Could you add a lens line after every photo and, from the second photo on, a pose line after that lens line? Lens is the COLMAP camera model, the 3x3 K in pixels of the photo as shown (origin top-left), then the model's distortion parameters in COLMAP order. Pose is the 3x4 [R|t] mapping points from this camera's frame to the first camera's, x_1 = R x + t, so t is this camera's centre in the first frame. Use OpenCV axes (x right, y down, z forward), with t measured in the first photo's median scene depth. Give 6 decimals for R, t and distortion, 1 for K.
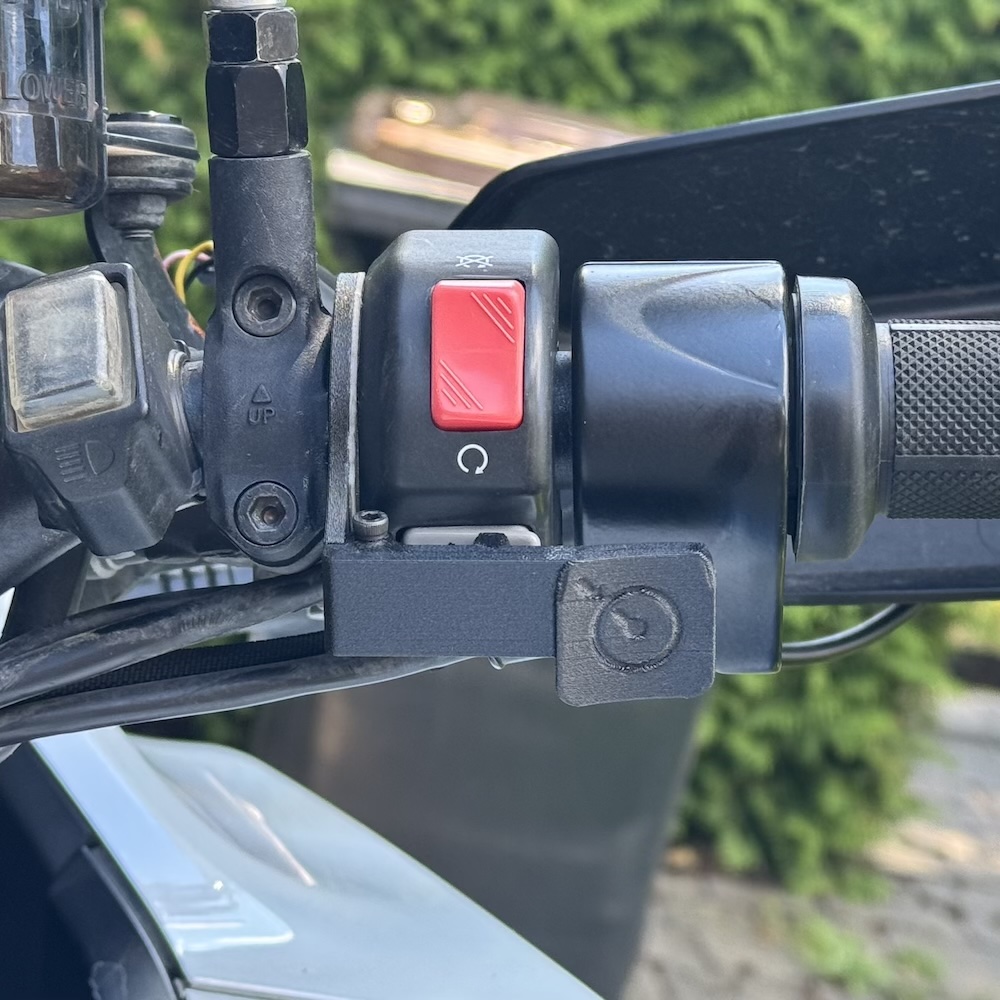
lens RADIAL K [[3082.2, 0, 541.2], [0, 3082.2, 435.4], [0, 0, 1]] dist [0.175829, 0.000000]
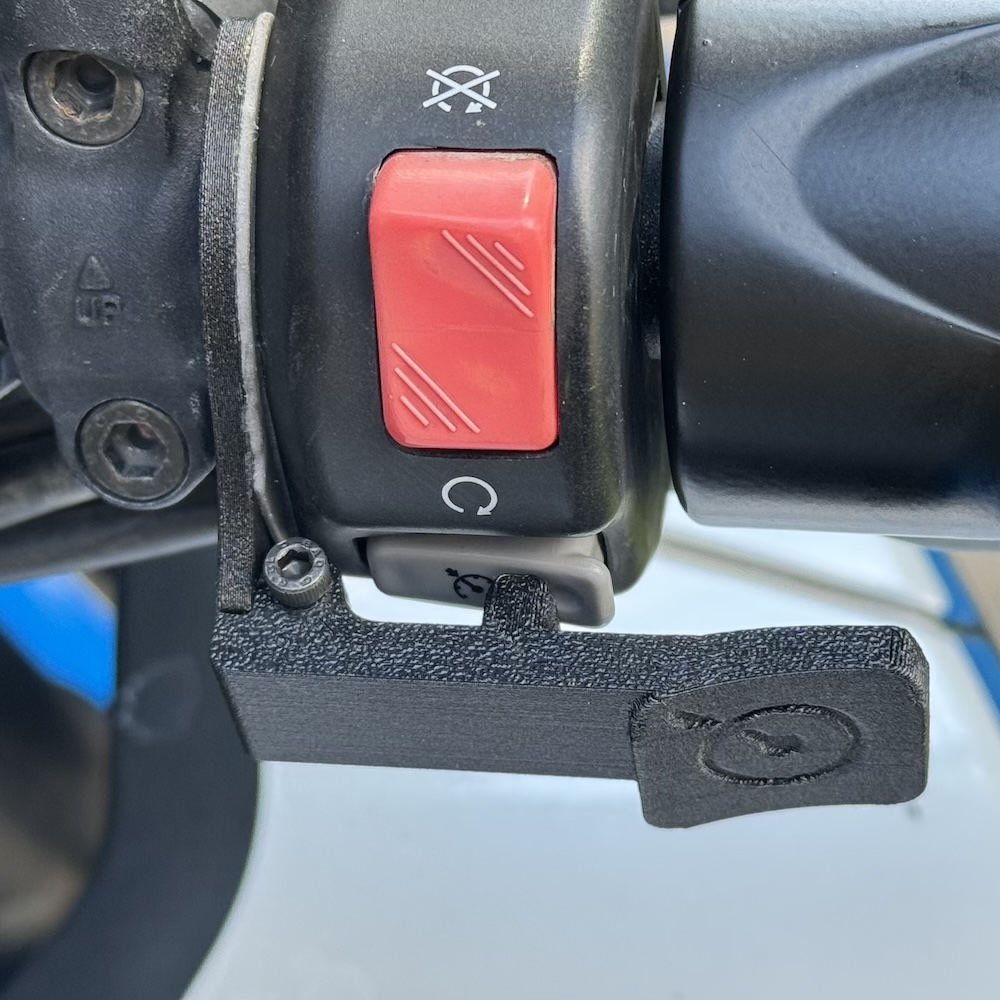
lens RADIAL K [[3082.2, 0, 516.9], [0, 3082.2, 472.5], [0, 0, 1]] dist [0.175829, 0.000000]
pose [[0.992073, 0.017075, -0.124495, 0.049925], [0.059453, 0.809045, 0.584732, -0.293187], [0.110706, -0.587499, 0.801617, 0.548652]]
